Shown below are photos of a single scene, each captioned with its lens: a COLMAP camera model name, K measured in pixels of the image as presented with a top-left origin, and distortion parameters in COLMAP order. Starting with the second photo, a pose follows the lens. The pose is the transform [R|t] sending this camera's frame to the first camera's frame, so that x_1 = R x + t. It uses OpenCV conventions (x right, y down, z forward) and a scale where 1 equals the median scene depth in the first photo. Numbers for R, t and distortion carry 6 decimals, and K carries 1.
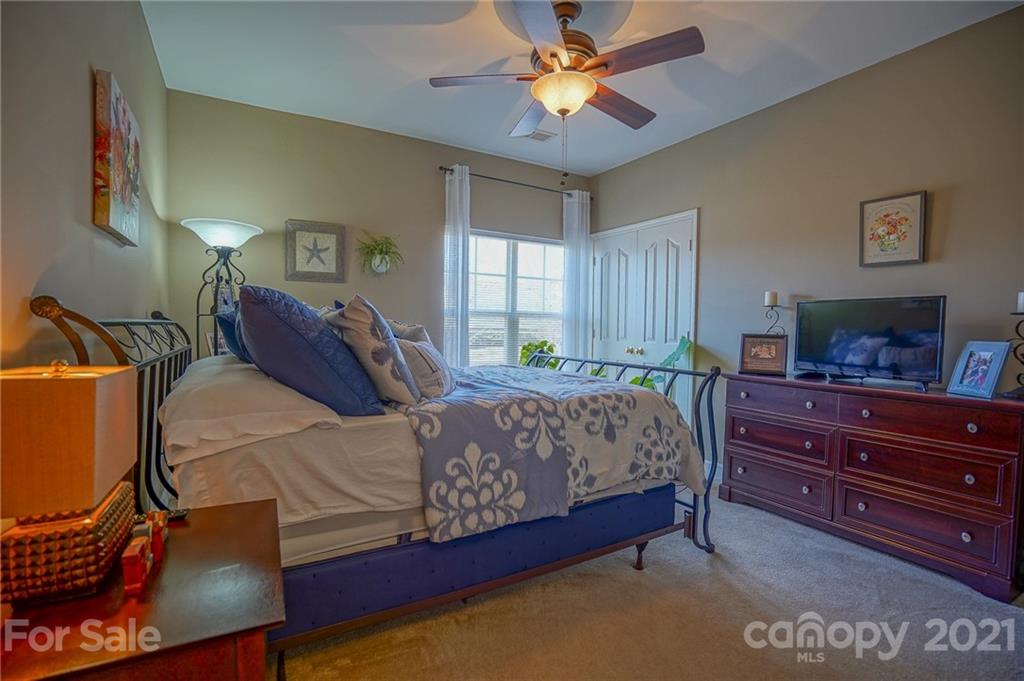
lens RADIAL K [[474.7, 0, 510.9], [0, 474.7, 350.4], [0, 0, 1]] dist [-0.055036, 0.019818]
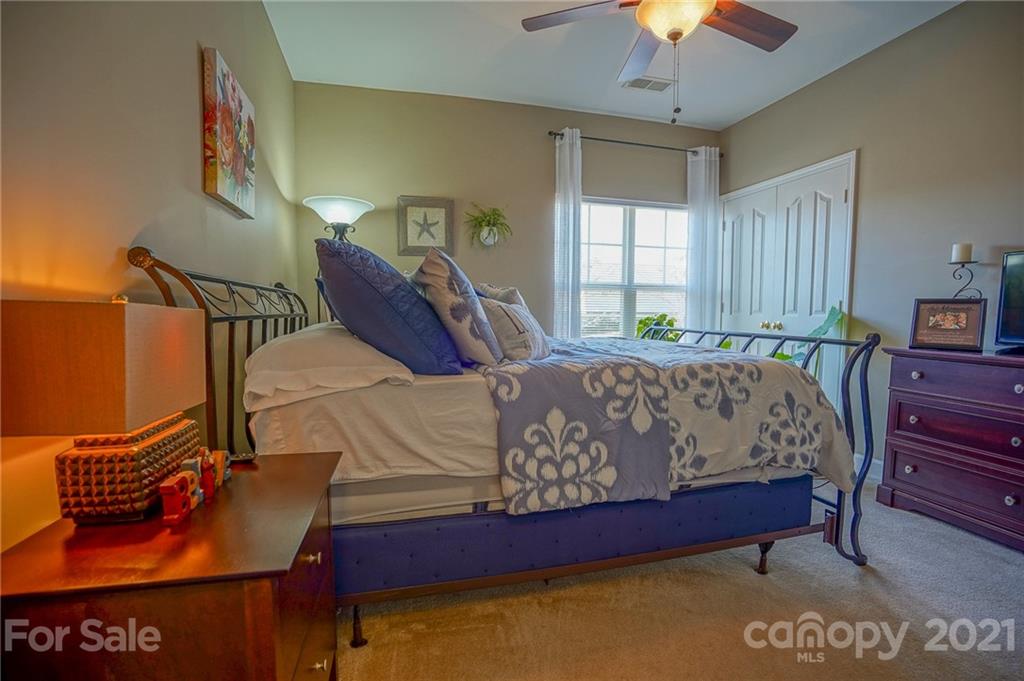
lens RADIAL K [[474.7, 0, 508.2], [0, 474.7, 352.3], [0, 0, 1]] dist [-0.055036, 0.019818]
pose [[0.963388, 0.011553, -0.267863, 0.055738], [-0.002445, 0.999408, 0.034312, 0.045323], [0.268101, -0.032401, 0.962846, 0.091376]]
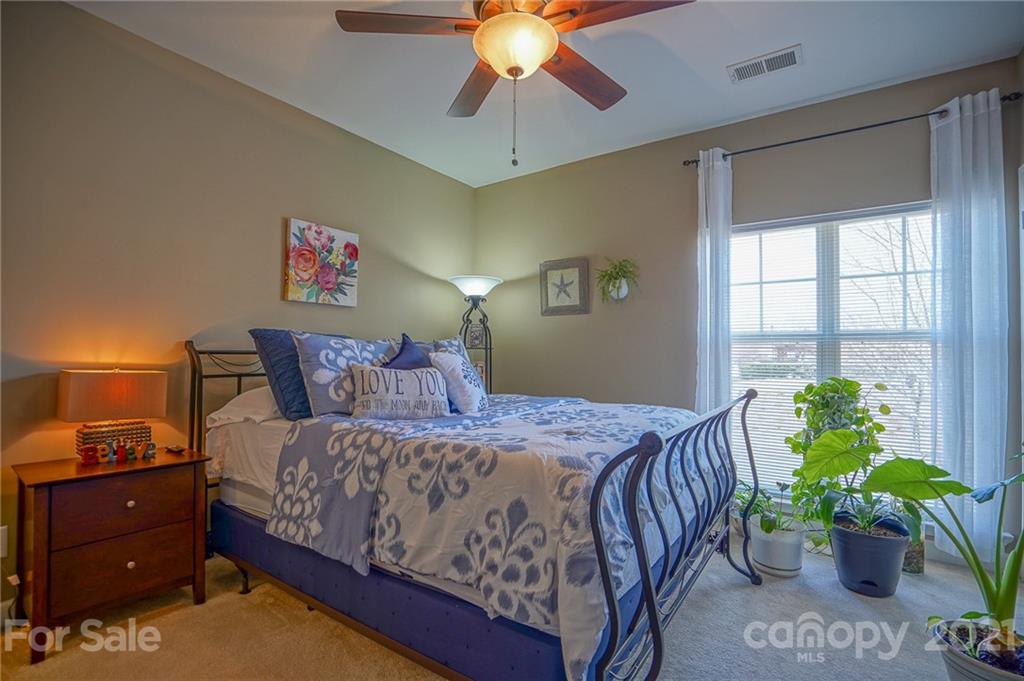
lens RADIAL K [[474.7, 0, 508.0], [0, 474.7, 346.7], [0, 0, 1]] dist [-0.055036, 0.019818]
pose [[0.415185, -0.029036, -0.909273, 0.861273], [-0.045638, 0.997567, -0.052695, -0.018792], [0.908591, 0.063376, 0.412850, 0.753803]]
